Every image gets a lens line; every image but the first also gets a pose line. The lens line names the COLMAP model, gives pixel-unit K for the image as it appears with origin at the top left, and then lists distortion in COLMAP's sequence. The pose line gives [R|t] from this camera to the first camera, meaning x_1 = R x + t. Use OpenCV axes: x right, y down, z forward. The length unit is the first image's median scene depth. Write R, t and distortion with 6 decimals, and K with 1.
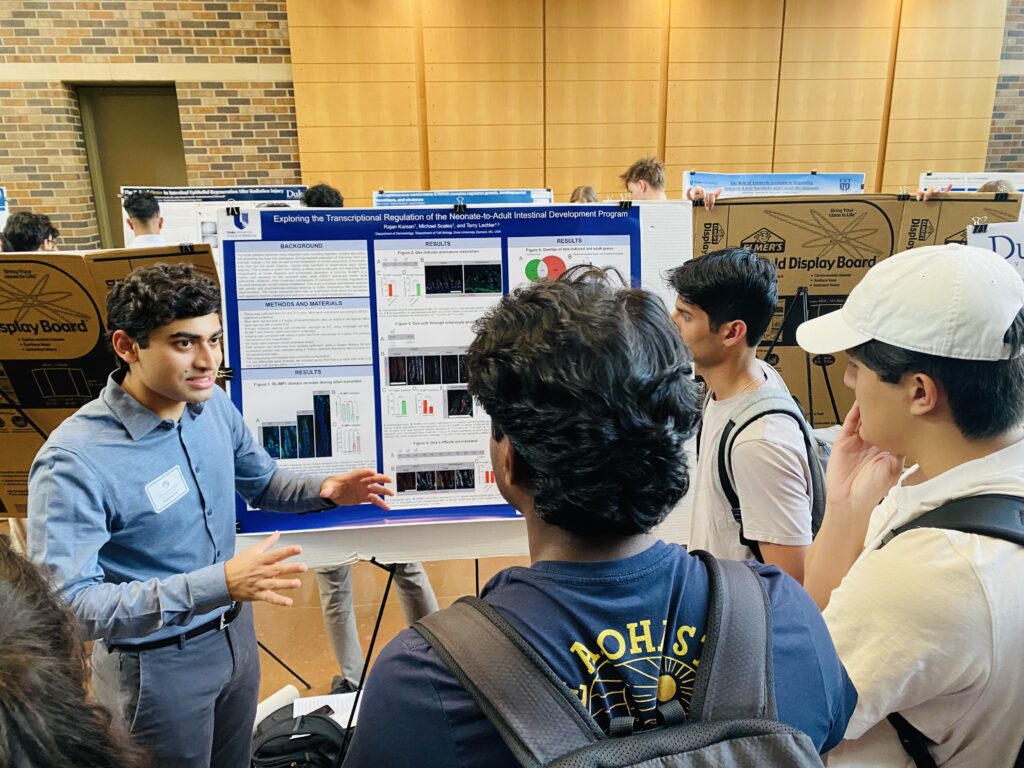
lens RADIAL K [[781.6, 0, 512.0], [0, 781.6, 384.0], [0, 0, 1]] dist [0.004132, -0.007590]
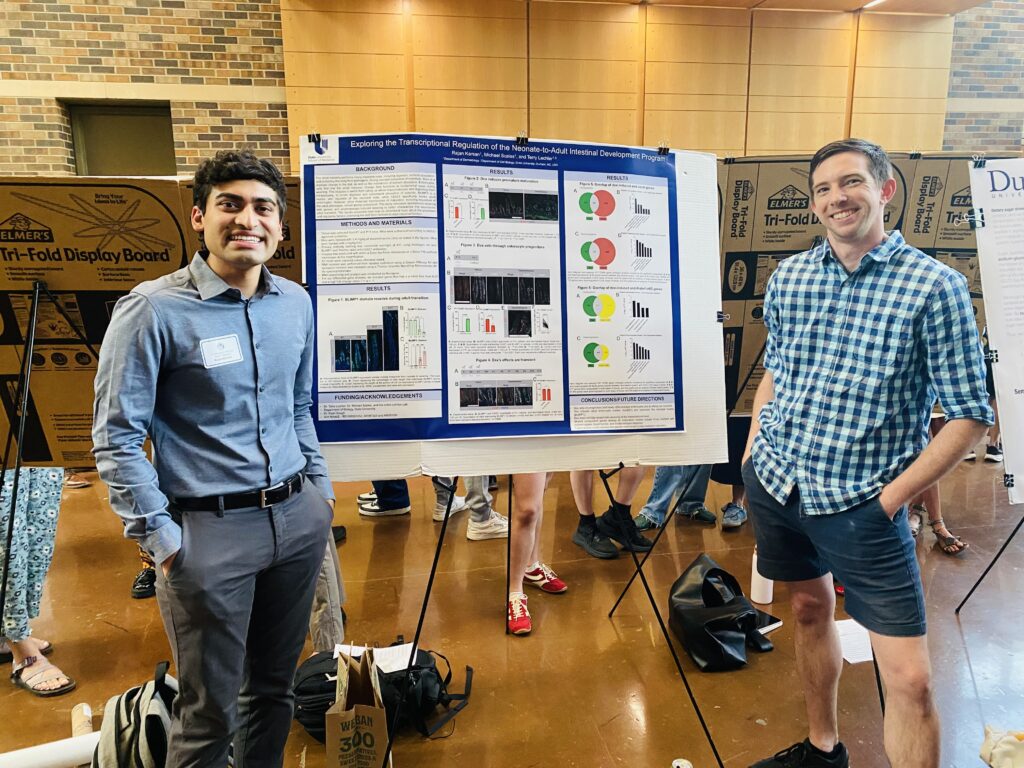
lens RADIAL K [[777.5, 0, 512.0], [0, 777.5, 384.0], [0, 0, 1]] dist [-0.010074, 0.004304]
pose [[0.998331, 0.000327, 0.057749, -0.132774], [0.003673, 0.997600, -0.069148, 0.173055], [-0.057633, 0.069244, 0.995934, -0.036191]]
